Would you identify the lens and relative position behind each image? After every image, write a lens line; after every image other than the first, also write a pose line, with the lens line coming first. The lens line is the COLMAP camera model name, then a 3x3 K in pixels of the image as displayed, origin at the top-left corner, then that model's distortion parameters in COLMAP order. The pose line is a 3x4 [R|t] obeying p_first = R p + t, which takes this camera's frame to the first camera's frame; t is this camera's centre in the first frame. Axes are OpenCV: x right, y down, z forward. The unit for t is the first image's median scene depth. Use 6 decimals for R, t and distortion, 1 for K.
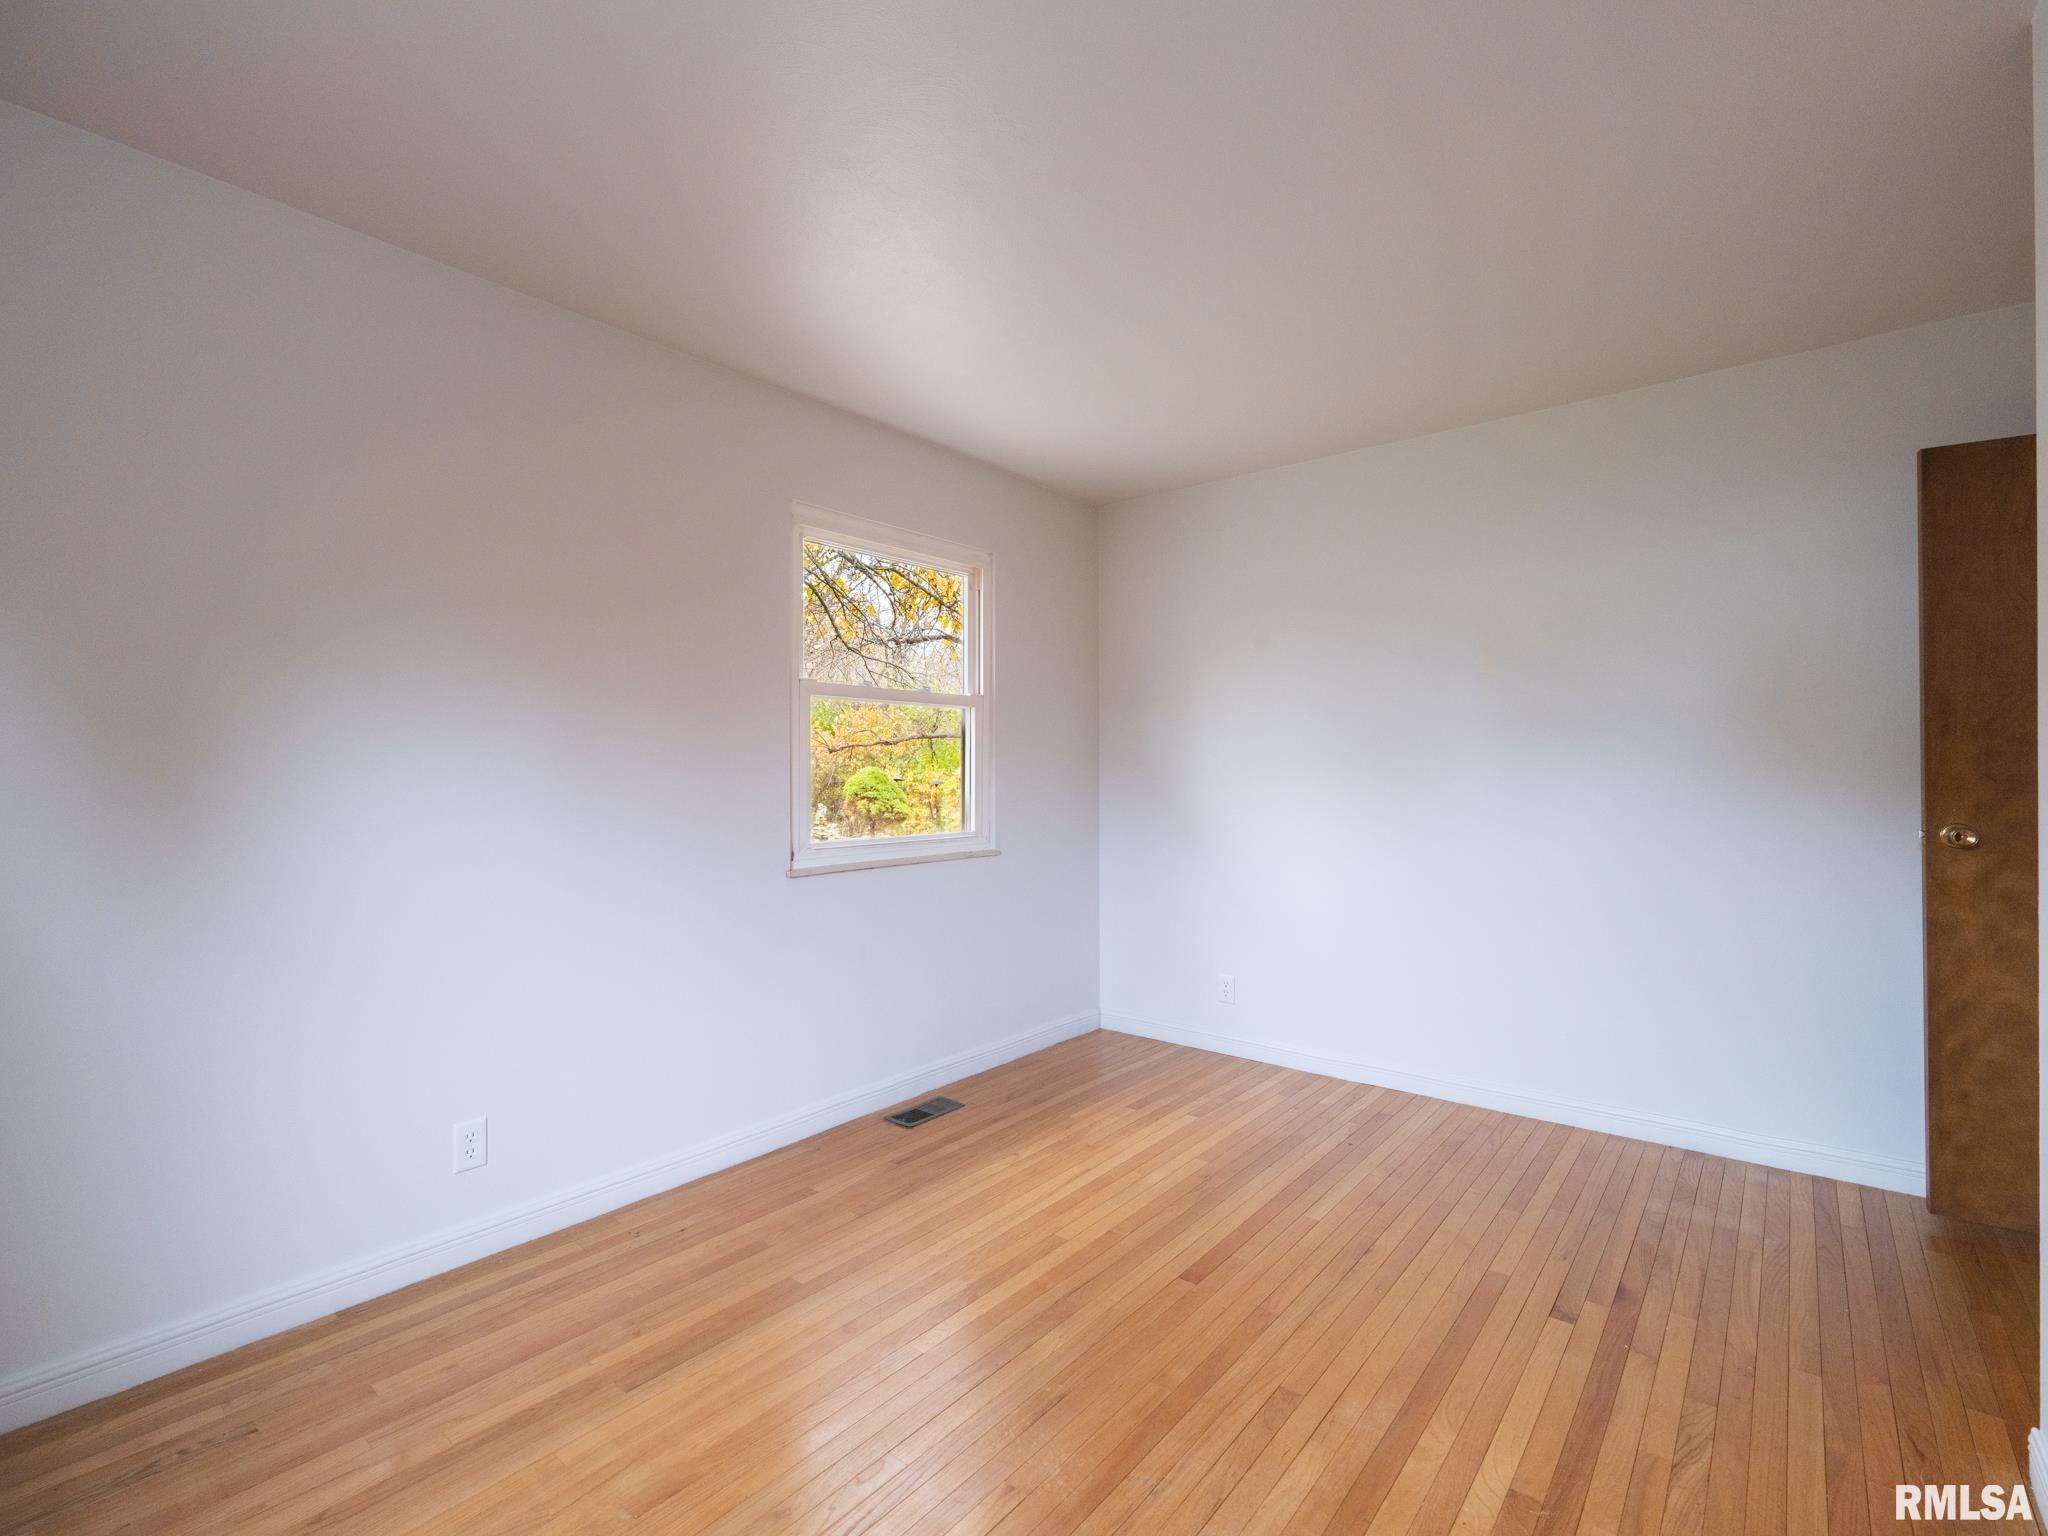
lens RADIAL K [[949.9, 0, 1019.5], [0, 949.9, 767.4], [0, 0, 1]] dist [-0.005423, 0.002933]
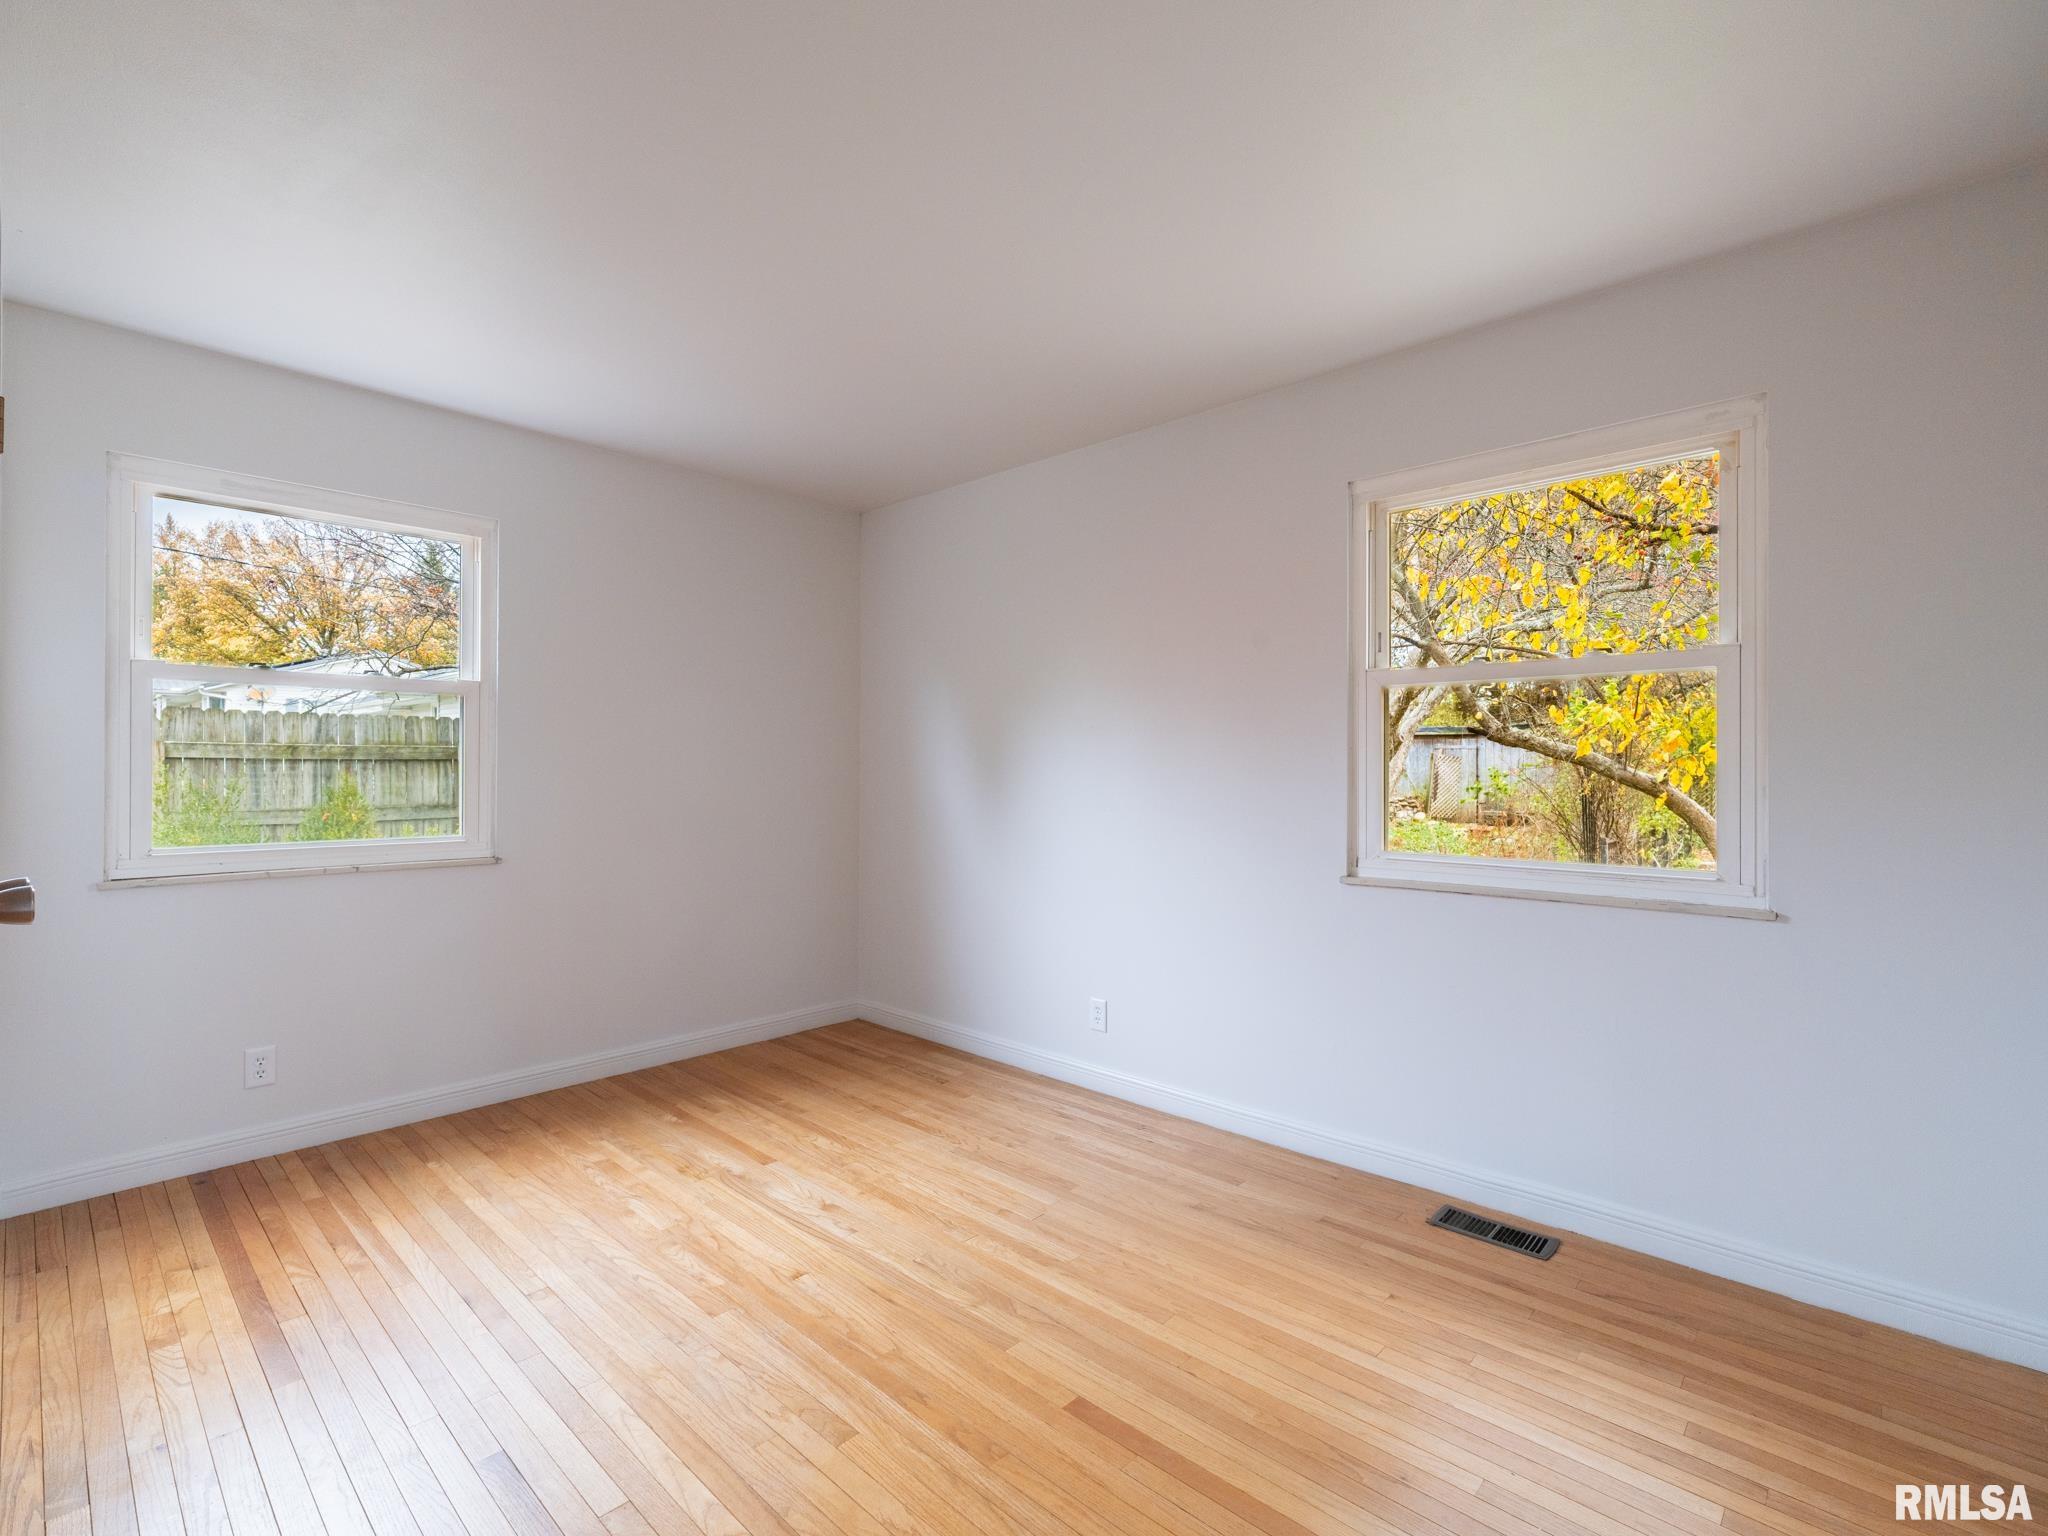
lens RADIAL K [[949.9, 0, 1024.9], [0, 949.9, 772.3], [0, 0, 1]] dist [-0.005423, 0.002933]
pose [[-0.068815, 0.001366, -0.997629, 0.799134], [-0.000766, 0.999999, 0.001423, 0.005187], [0.997629, 0.000862, -0.068813, 0.829253]]
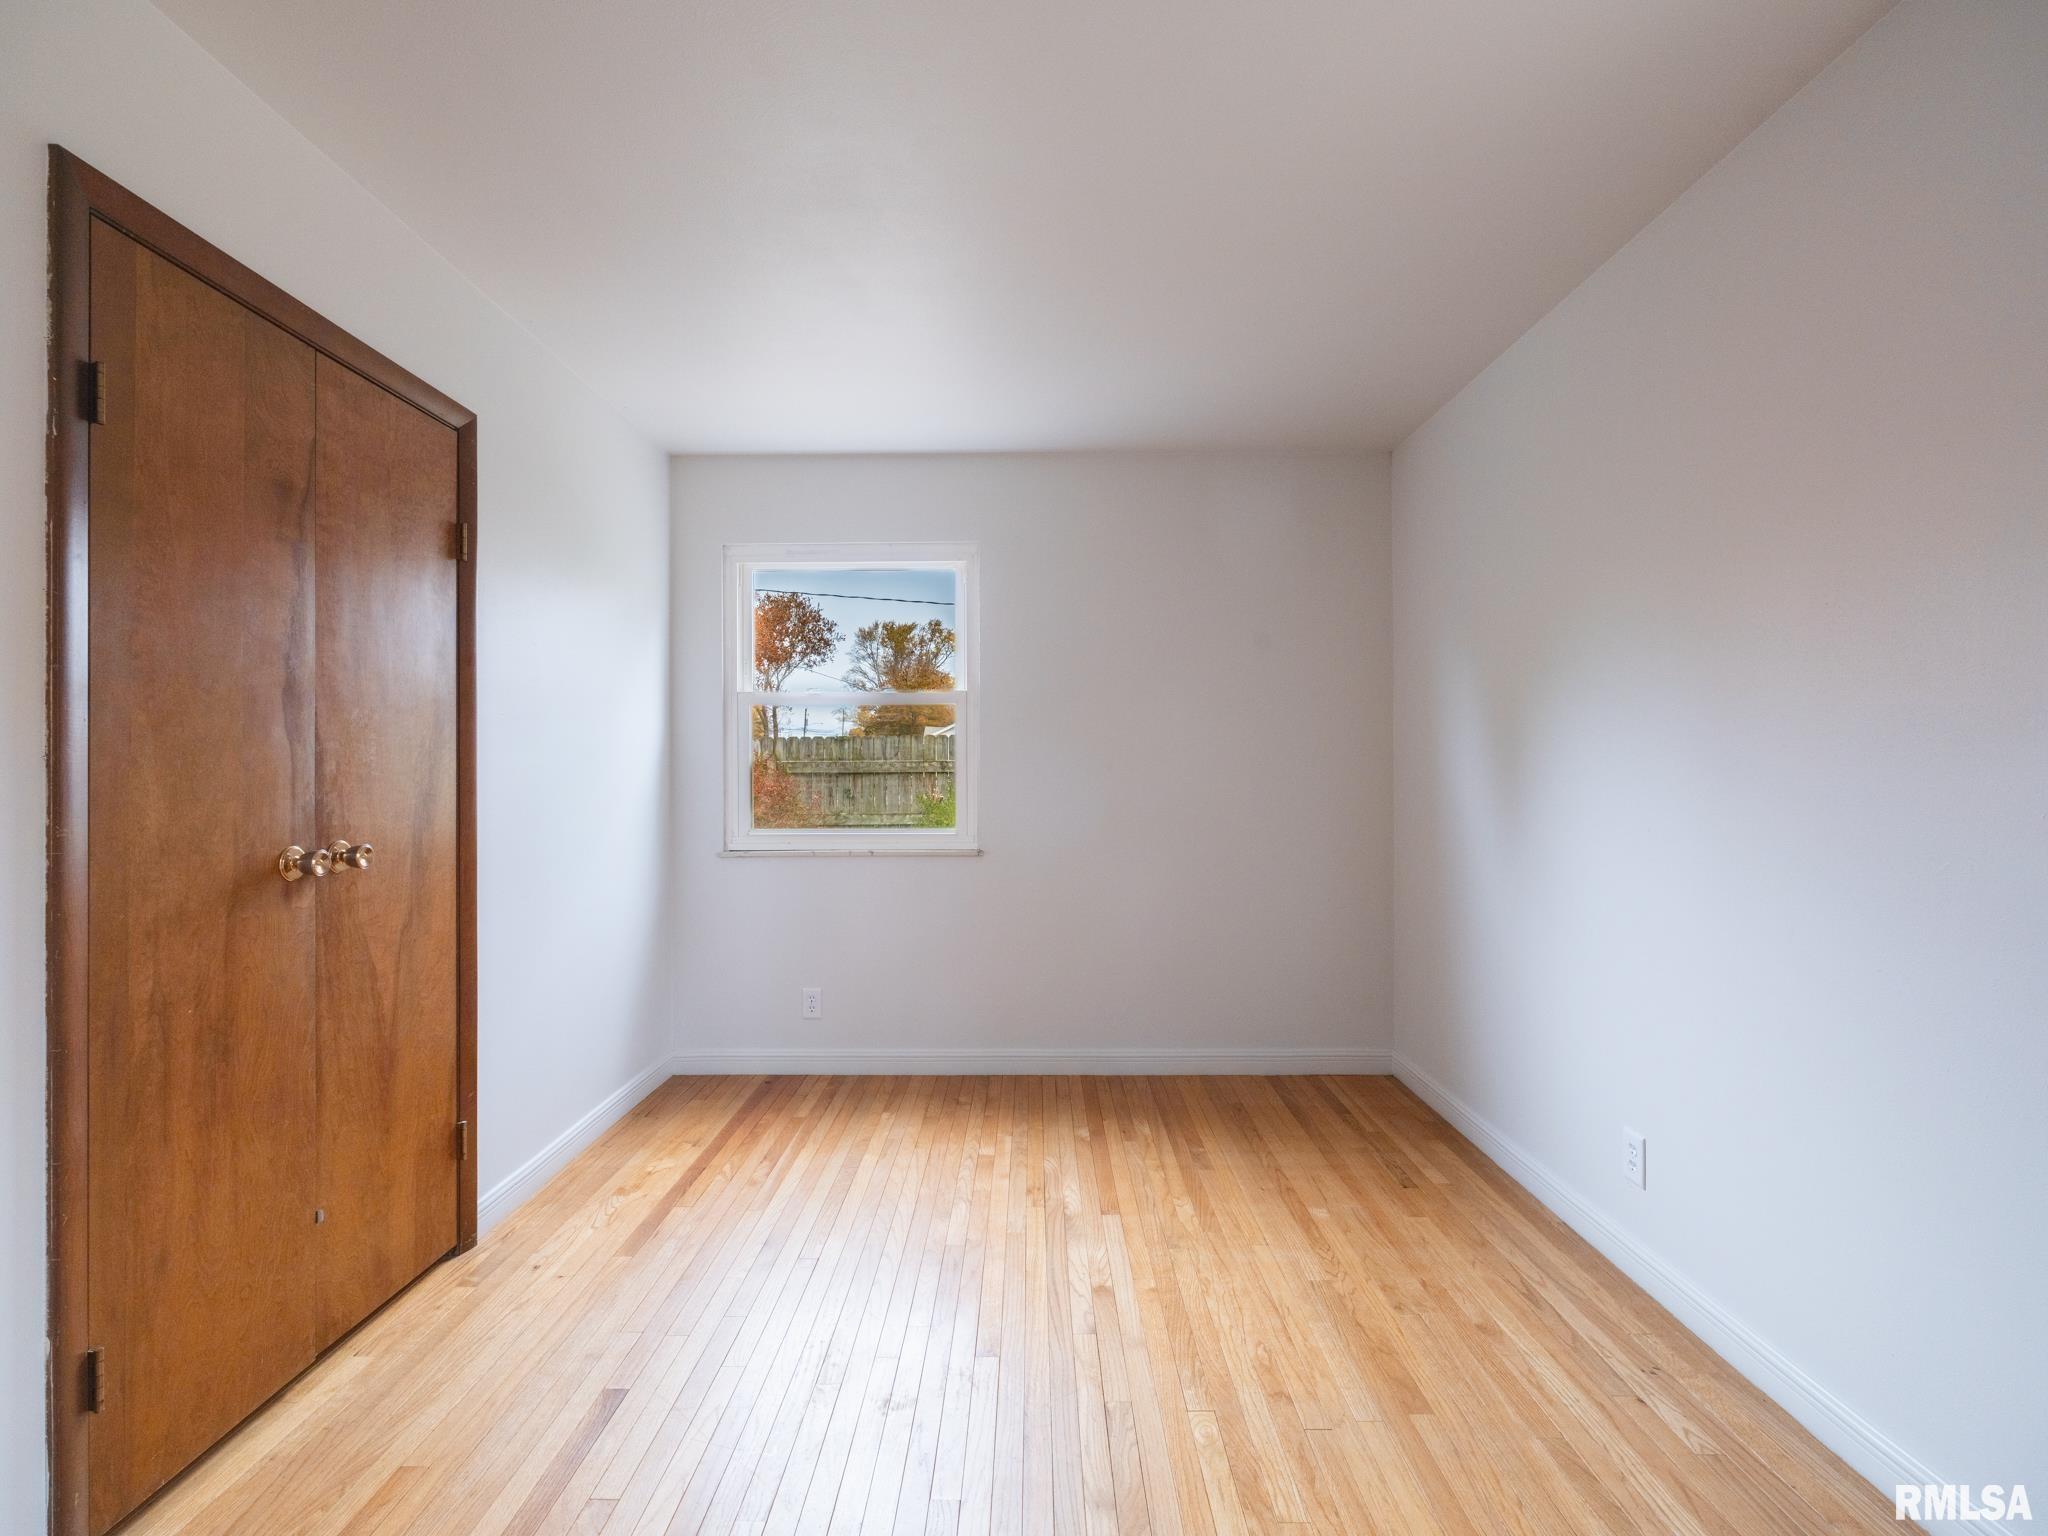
lens RADIAL K [[949.9, 0, 1005.3], [0, 949.9, 764.5], [0, 0, 1]] dist [-0.005423, 0.002933]
pose [[-0.789846, 0.001076, -0.613304, 0.420776], [0.006778, 0.999953, -0.006974, 0.005740], [0.613267, -0.009665, -0.789816, 1.149054]]
